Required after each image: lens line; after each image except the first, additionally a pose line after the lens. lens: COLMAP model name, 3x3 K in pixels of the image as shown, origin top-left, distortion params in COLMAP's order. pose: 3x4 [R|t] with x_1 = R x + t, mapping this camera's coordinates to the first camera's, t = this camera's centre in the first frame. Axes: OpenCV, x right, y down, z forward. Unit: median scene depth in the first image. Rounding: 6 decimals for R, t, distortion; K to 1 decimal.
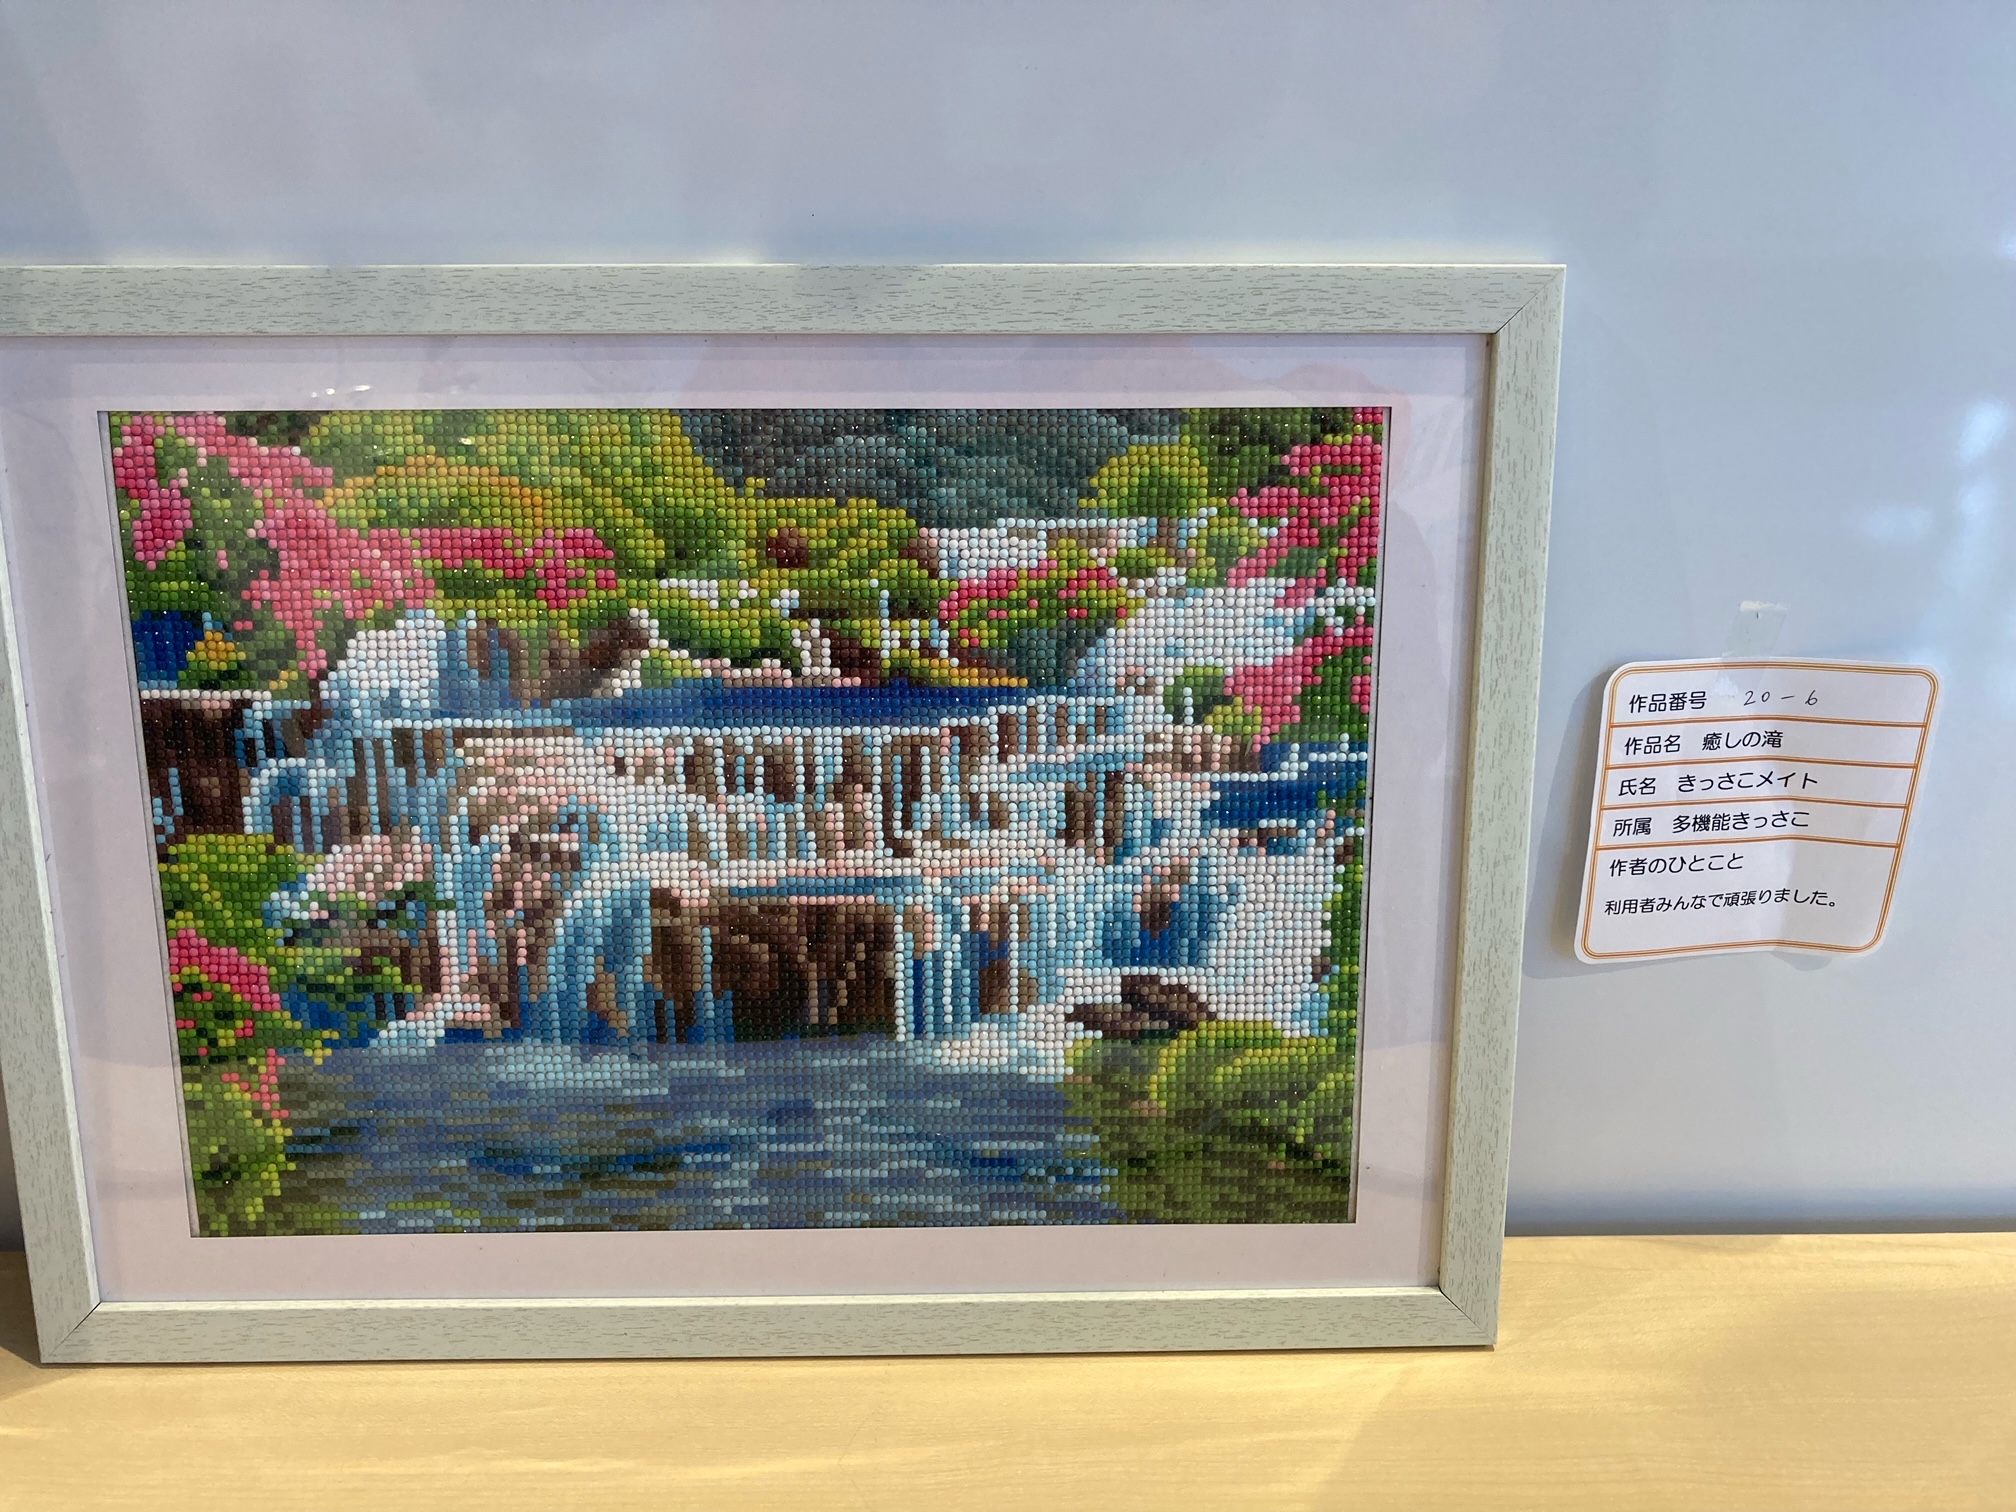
lens RADIAL K [[1646.6, 0, 1008.0], [0, 1646.6, 756.0], [0, 0, 1]] dist [-0.002485, 0.008367]
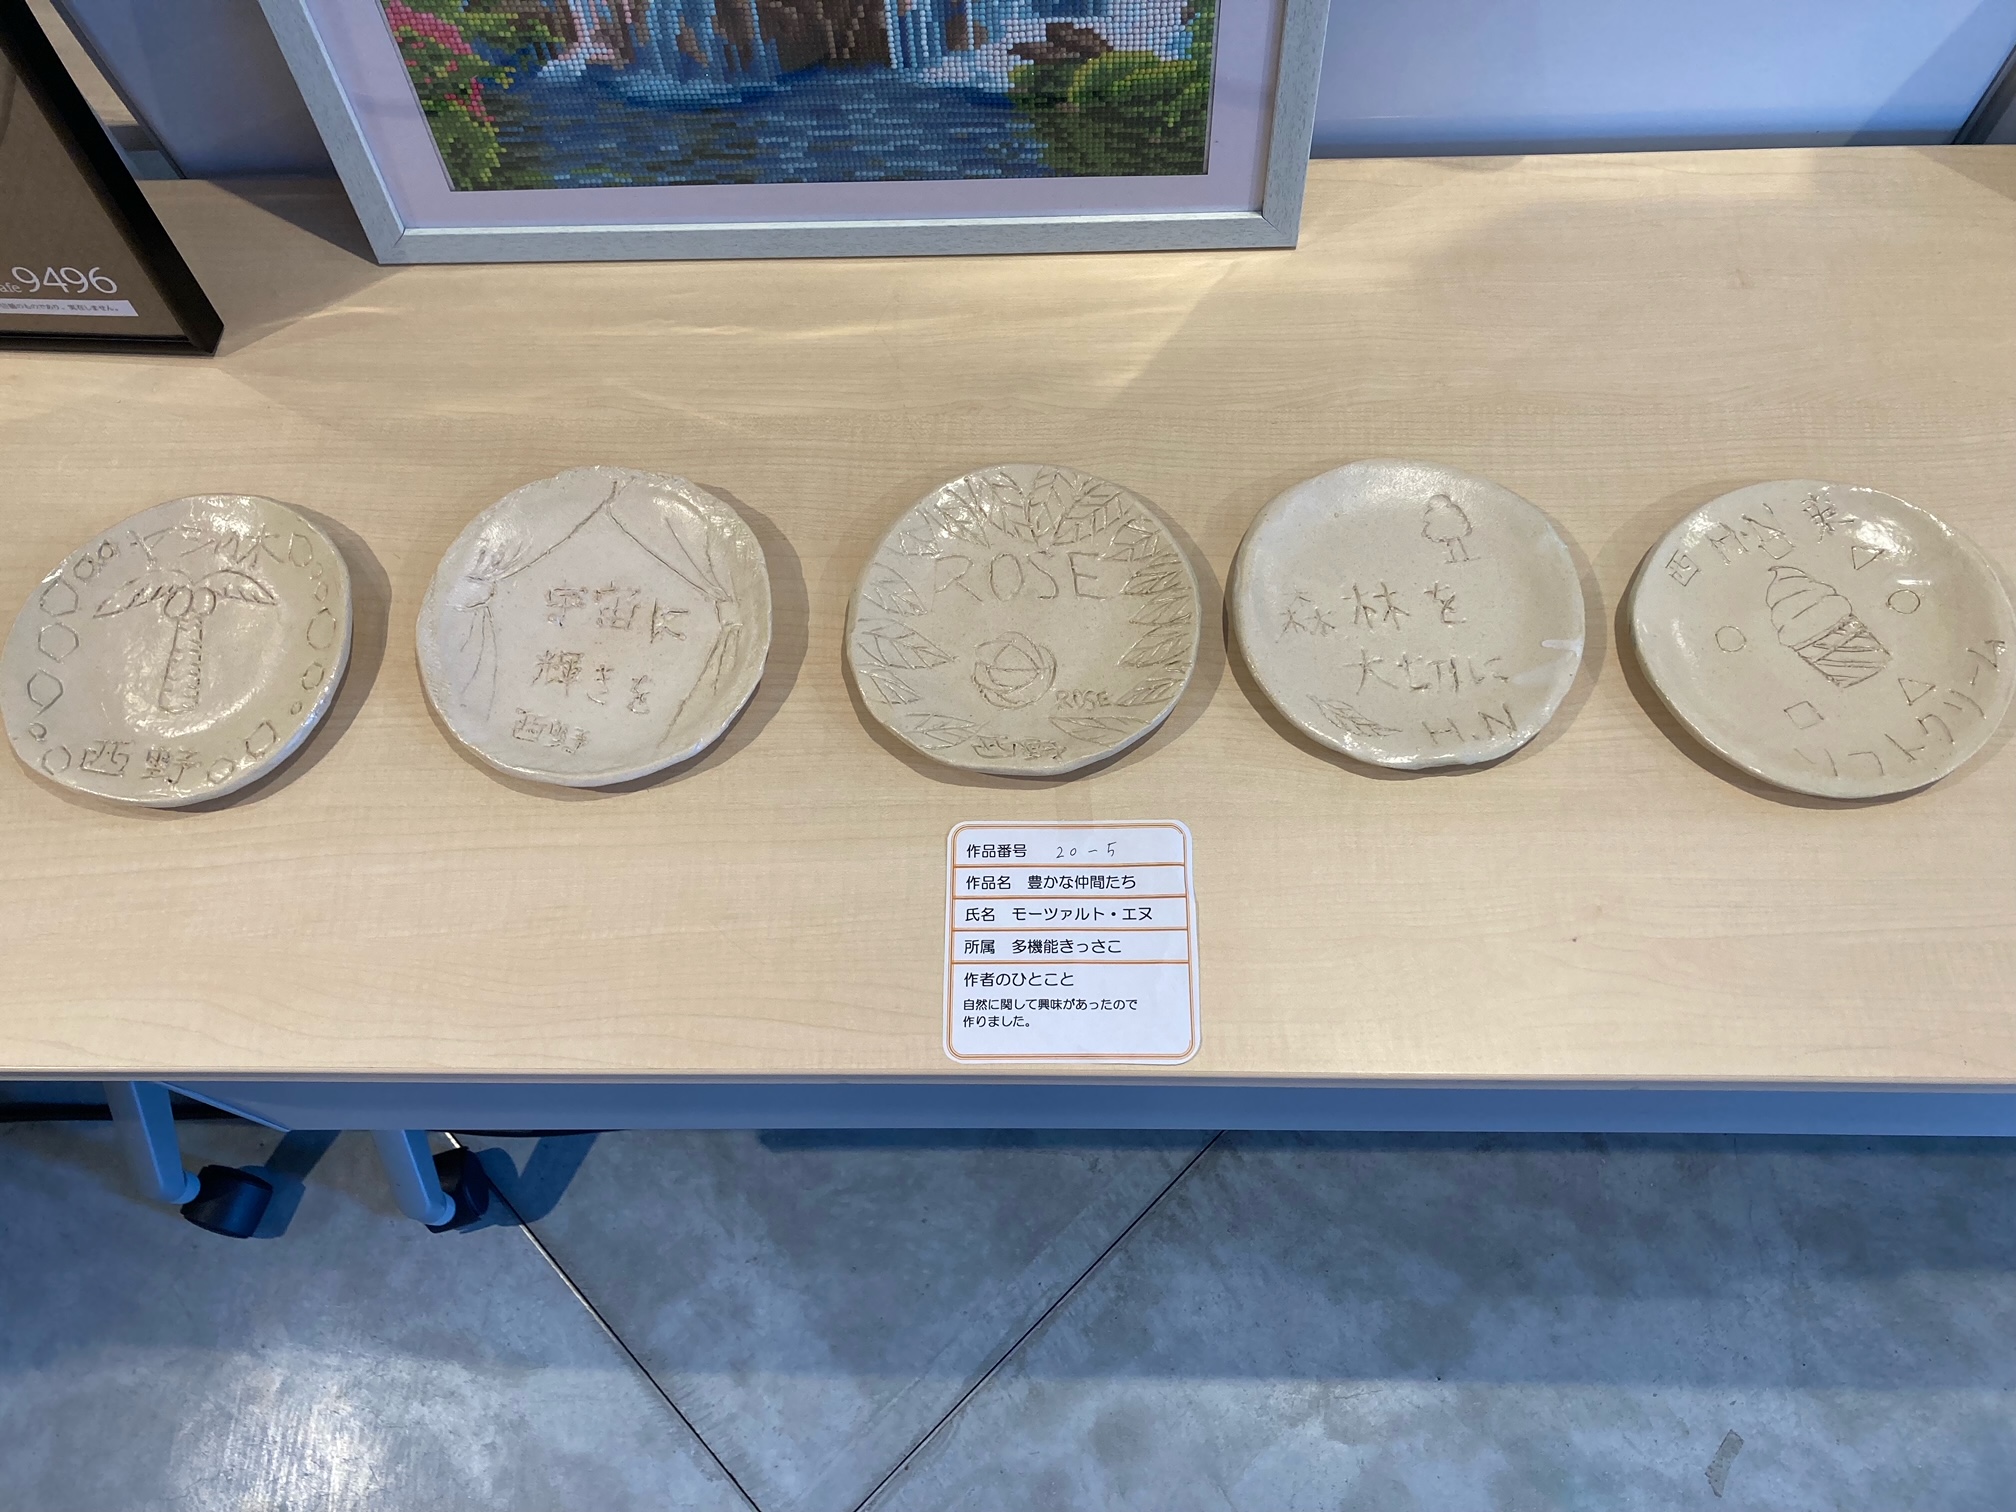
lens RADIAL K [[1646.6, 0, 1008.0], [0, 1646.6, 756.0], [0, 0, 1]] dist [-0.002485, 0.008367]
pose [[0.998922, 0.012519, -0.044709, 0.107251], [0.023862, 0.687623, 0.725676, -0.463097], [0.039828, -0.725960, 0.686583, -0.438309]]
